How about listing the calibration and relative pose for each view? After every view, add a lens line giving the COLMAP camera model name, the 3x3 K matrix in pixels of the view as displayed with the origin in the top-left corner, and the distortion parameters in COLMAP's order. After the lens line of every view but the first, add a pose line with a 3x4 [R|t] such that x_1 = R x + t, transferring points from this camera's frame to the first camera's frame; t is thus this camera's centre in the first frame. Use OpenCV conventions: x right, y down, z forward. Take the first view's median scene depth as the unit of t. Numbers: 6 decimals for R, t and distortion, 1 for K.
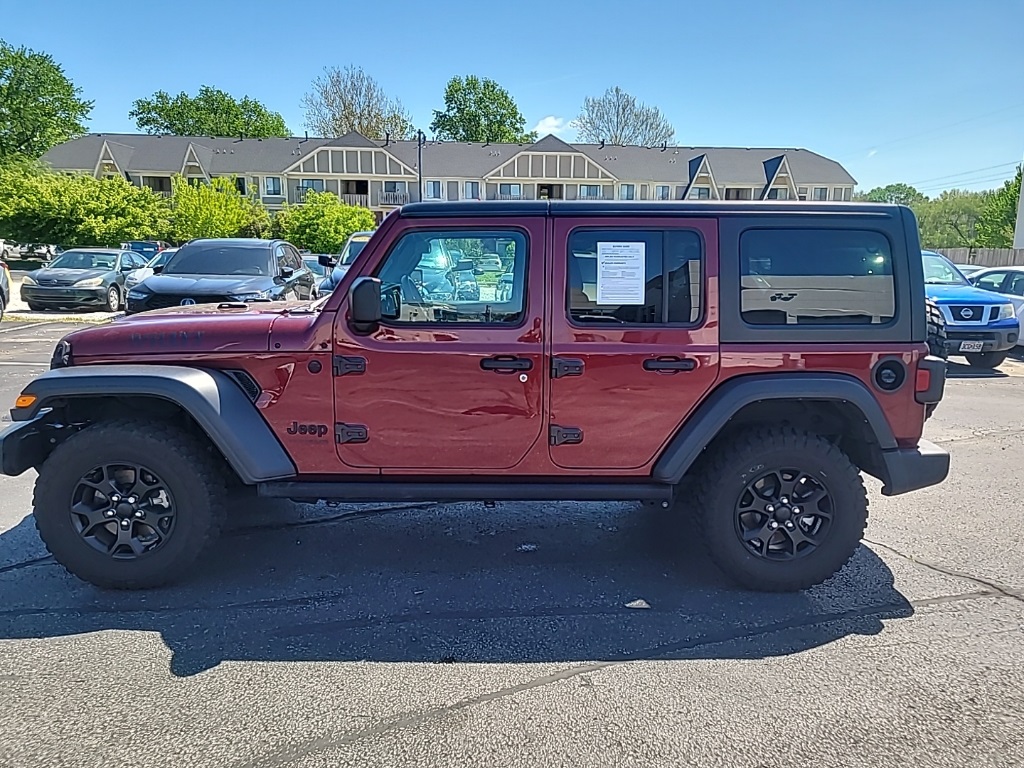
lens RADIAL K [[785.1, 0, 514.1], [0, 785.1, 390.4], [0, 0, 1]] dist [0.075822, -0.072997]
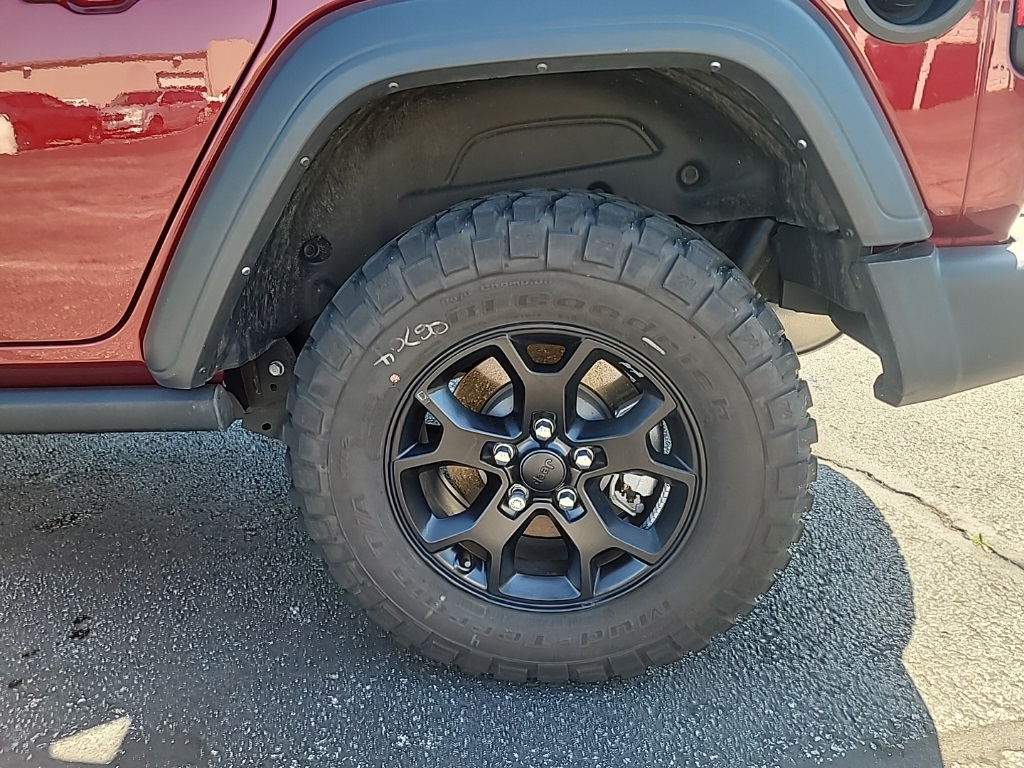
lens RADIAL K [[785.1, 0, 514.1], [0, 785.1, 390.4], [0, 0, 1]] dist [0.075822, -0.072997]
pose [[0.992375, -0.019525, -0.121696, 0.367687], [0.042649, 0.980774, 0.190430, 0.062777], [0.115638, -0.194168, 0.974129, 0.694079]]
